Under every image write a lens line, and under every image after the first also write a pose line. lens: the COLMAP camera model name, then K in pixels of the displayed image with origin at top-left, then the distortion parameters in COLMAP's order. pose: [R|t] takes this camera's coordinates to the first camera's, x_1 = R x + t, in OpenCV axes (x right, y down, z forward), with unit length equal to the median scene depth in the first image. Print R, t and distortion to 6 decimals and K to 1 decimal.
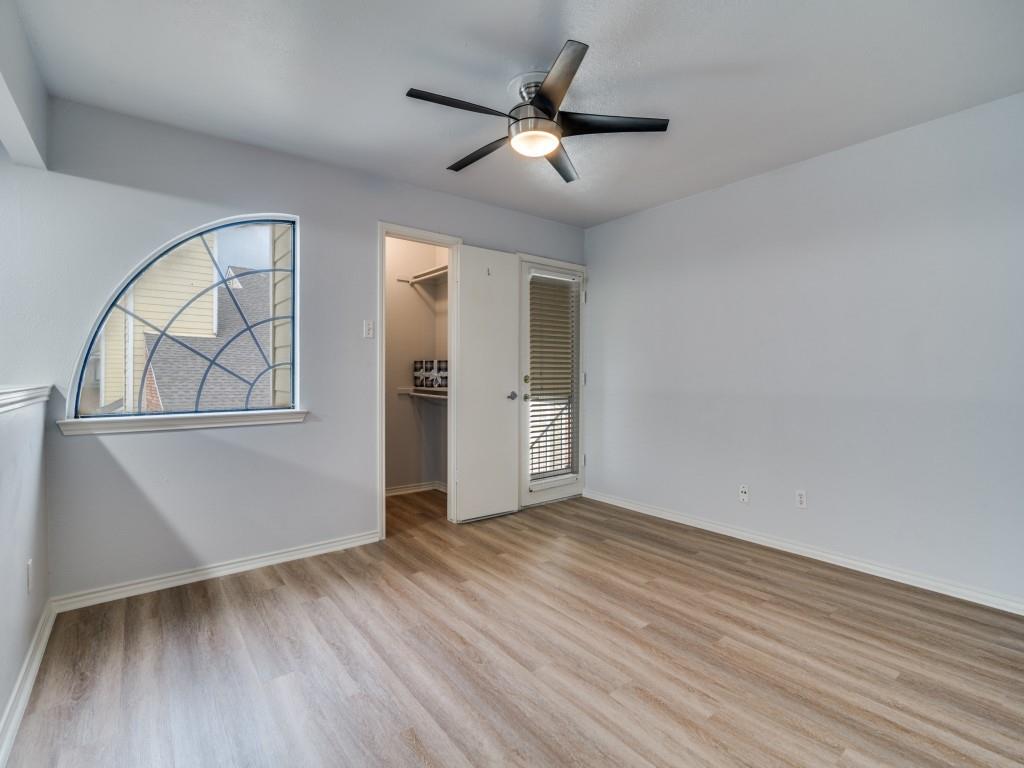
lens RADIAL K [[478.2, 0, 517.0], [0, 478.2, 380.5], [0, 0, 1]] dist [-0.013529, -0.000357]
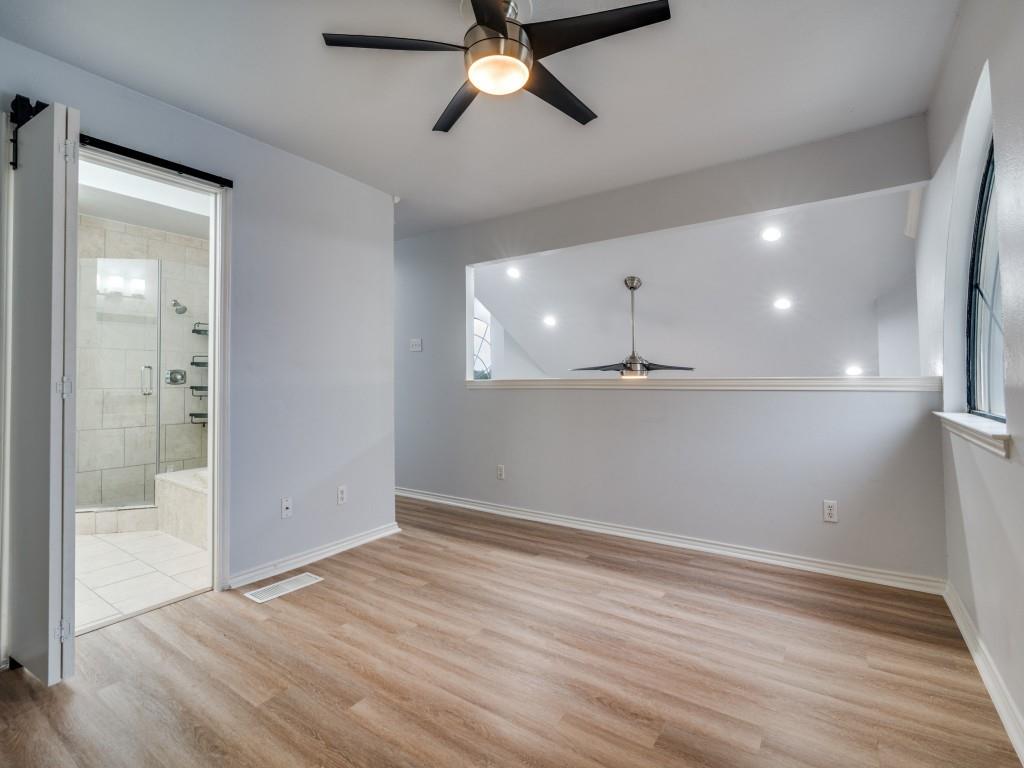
lens RADIAL K [[478.2, 0, 527.3], [0, 478.2, 366.2], [0, 0, 1]] dist [-0.013529, -0.000357]
pose [[-0.945811, -0.001409, -0.324714, 0.215827], [0.004281, 0.999850, -0.016809, -0.003888], [0.324689, -0.017288, -0.945663, 1.507013]]
